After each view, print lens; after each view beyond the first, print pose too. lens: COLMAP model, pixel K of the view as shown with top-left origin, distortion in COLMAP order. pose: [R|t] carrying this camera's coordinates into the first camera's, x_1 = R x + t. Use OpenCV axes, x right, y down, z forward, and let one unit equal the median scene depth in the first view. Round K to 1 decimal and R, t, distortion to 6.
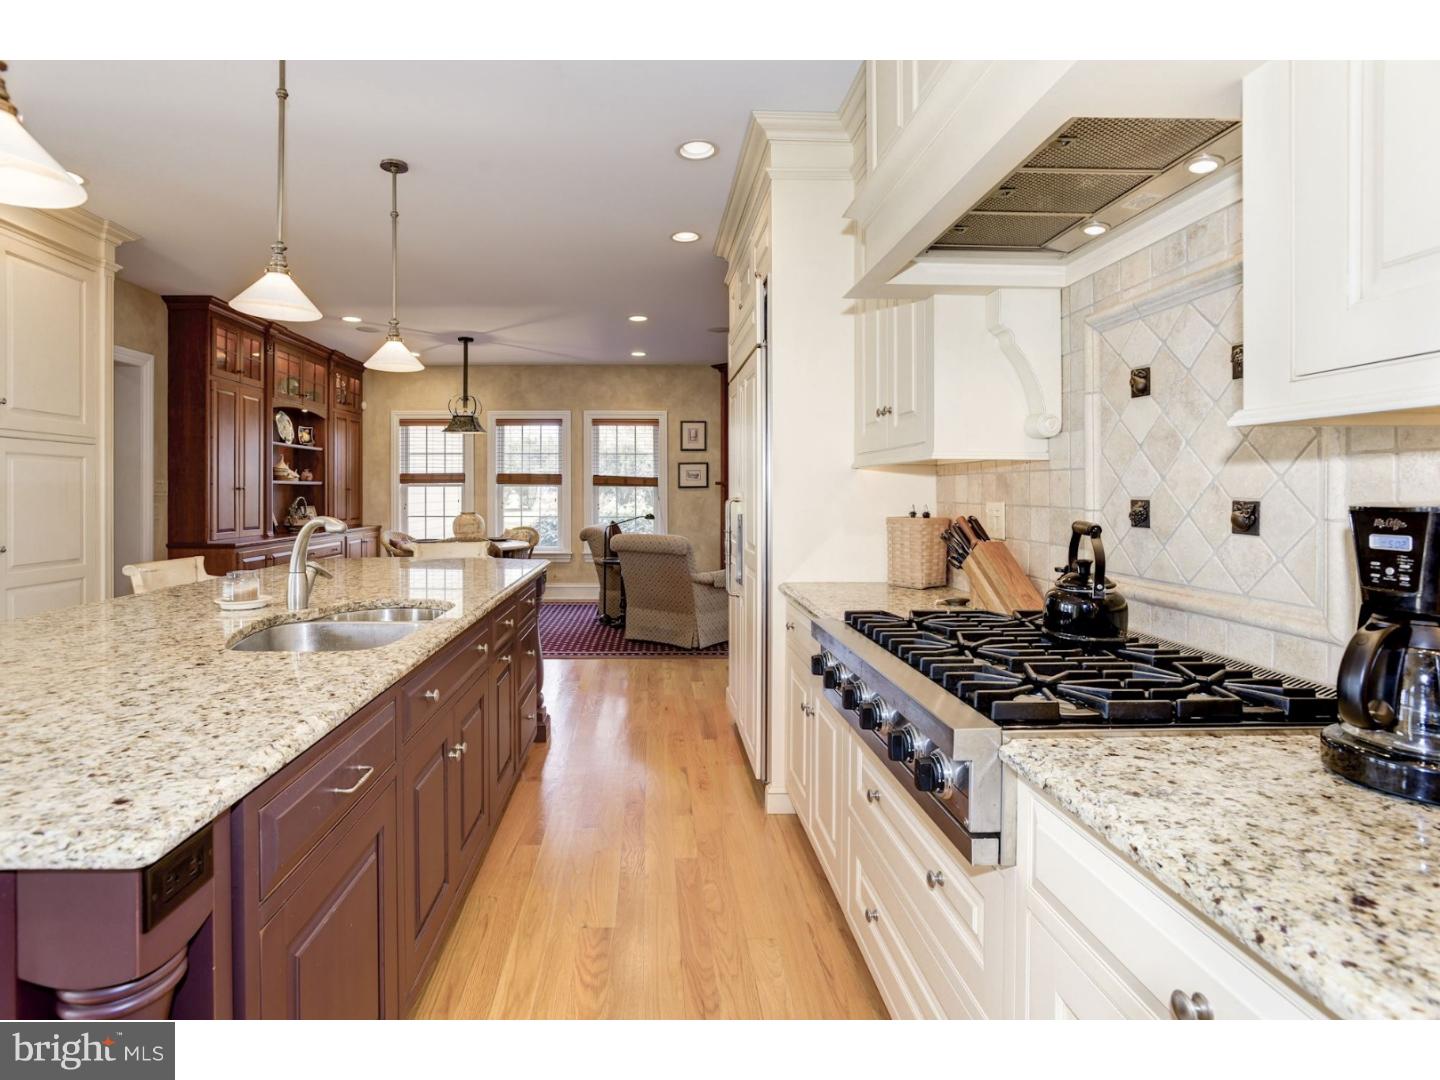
lens RADIAL K [[746.0, 0, 683.8], [0, 746.0, 484.6], [0, 0, 1]] dist [-0.004897, -0.000195]
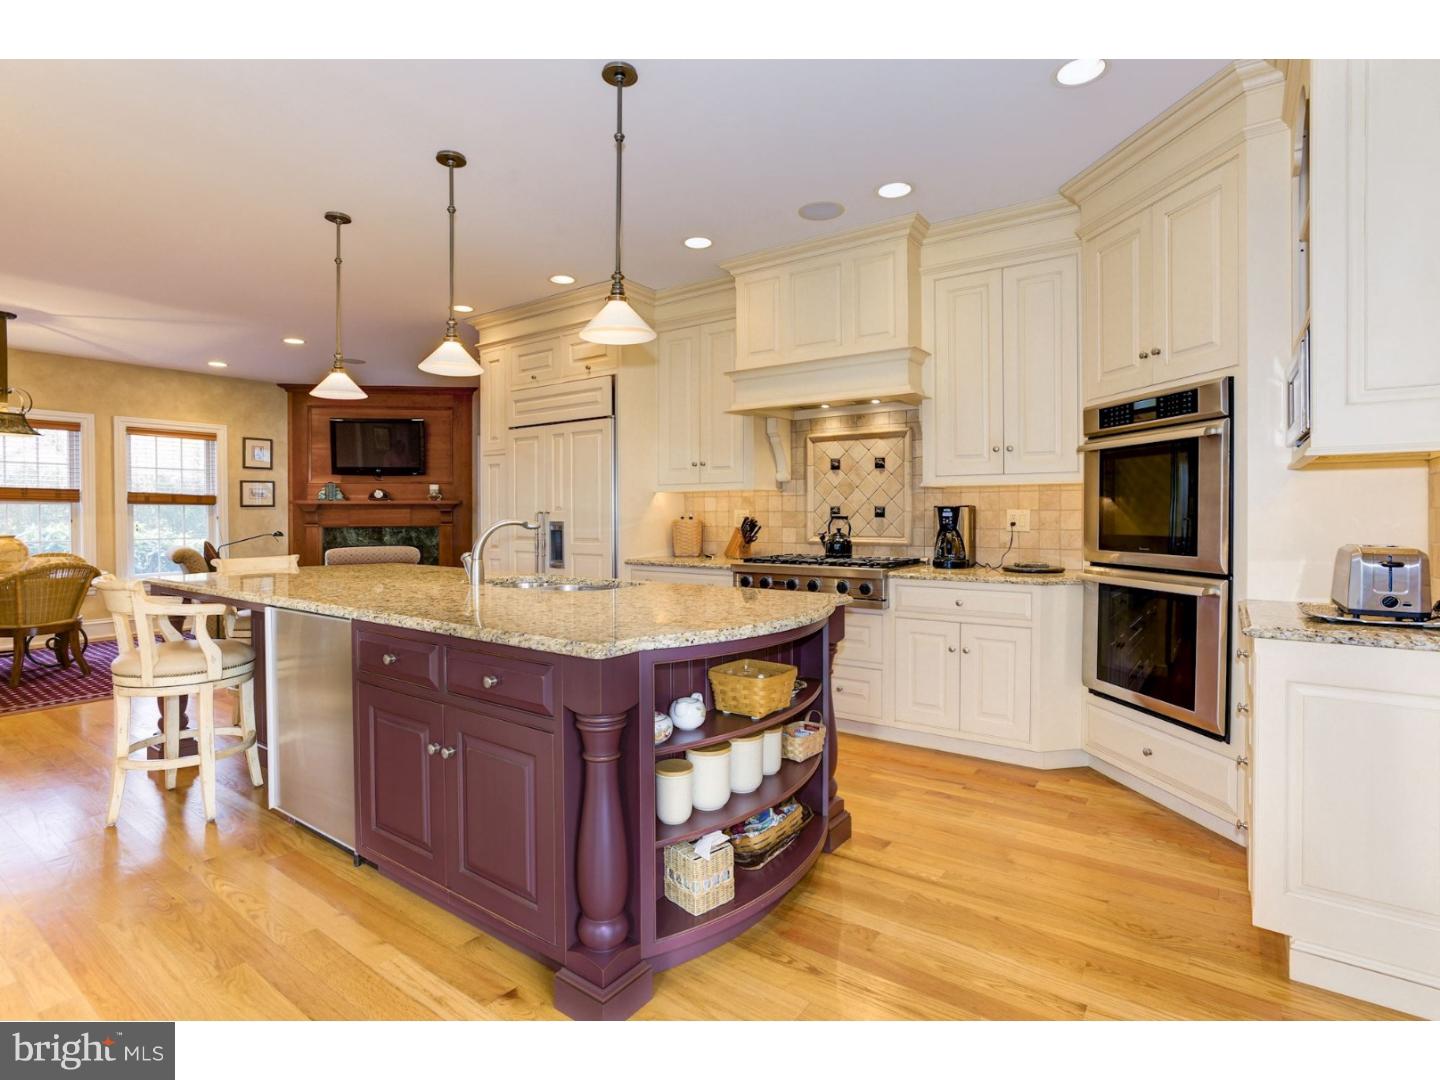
lens RADIAL K [[704.1, 0, 744.6], [0, 704.1, 517.2], [0, 0, 1]] dist [-0.023979, 0.006354]
pose [[0.581563, -0.007877, 0.813463, -0.360165], [-0.002525, 0.999931, 0.011488, 0.005920], [-0.813497, -0.008735, 0.581503, -0.050399]]
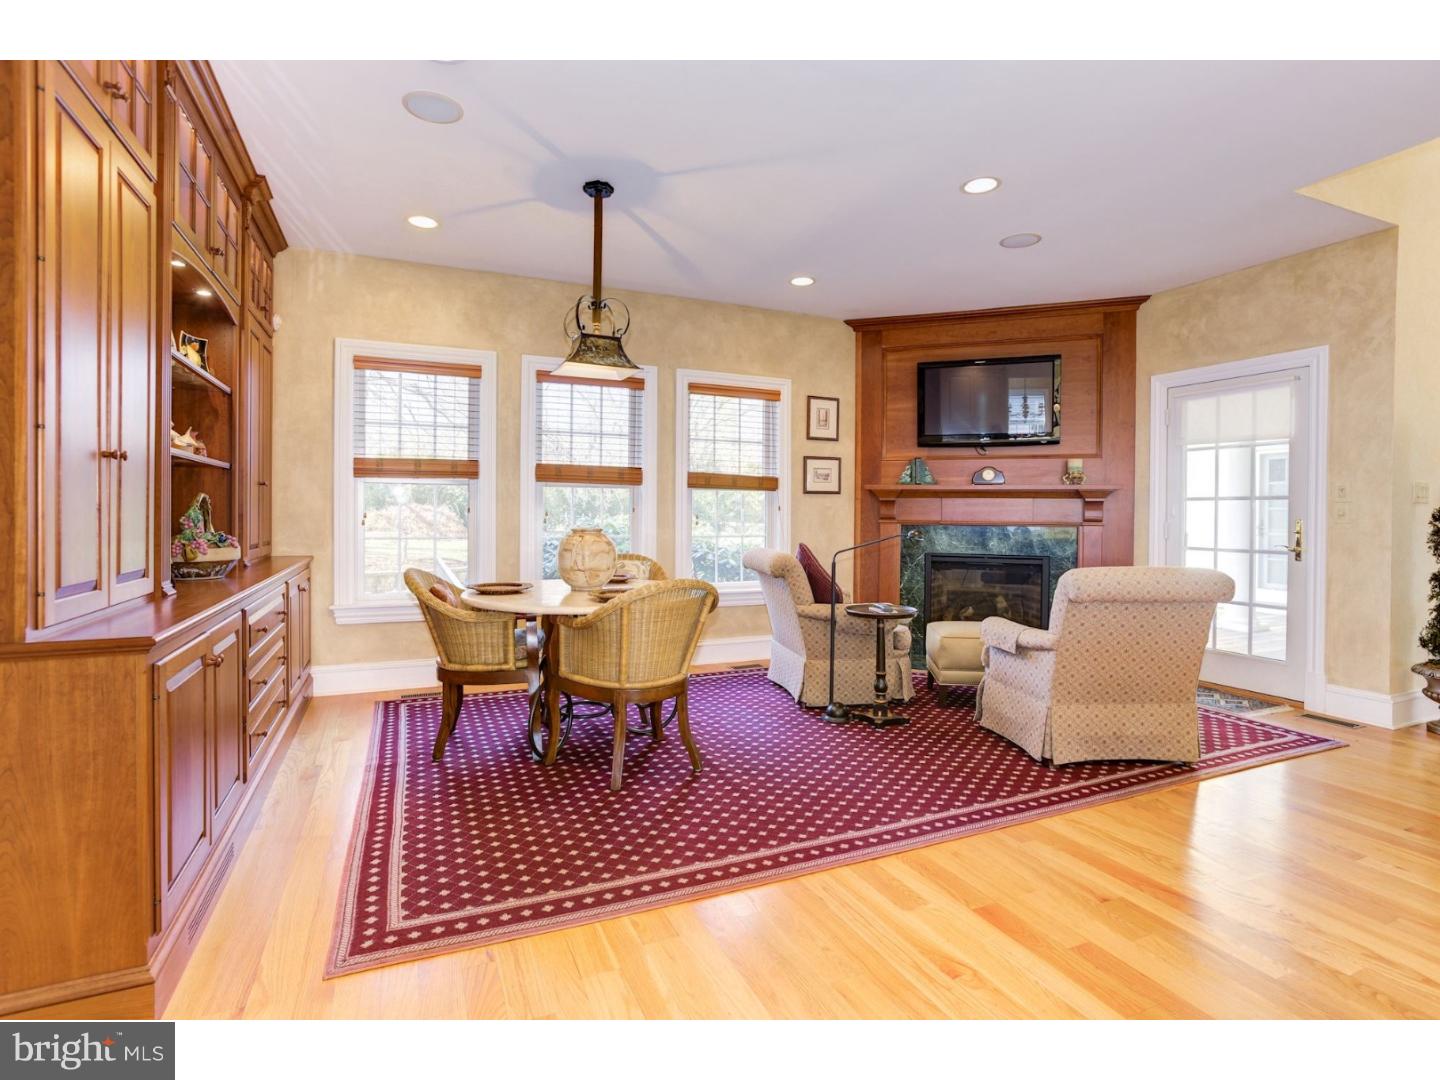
lens RADIAL K [[704.1, 0, 715.0], [0, 704.1, 511.5], [0, 0, 1]] dist [-0.023979, 0.006354]
pose [[0.917339, 0.005826, 0.398064, -0.339813], [-0.010128, 0.999911, 0.008706, 0.016346], [-0.397978, -0.012018, 0.917316, 0.439397]]
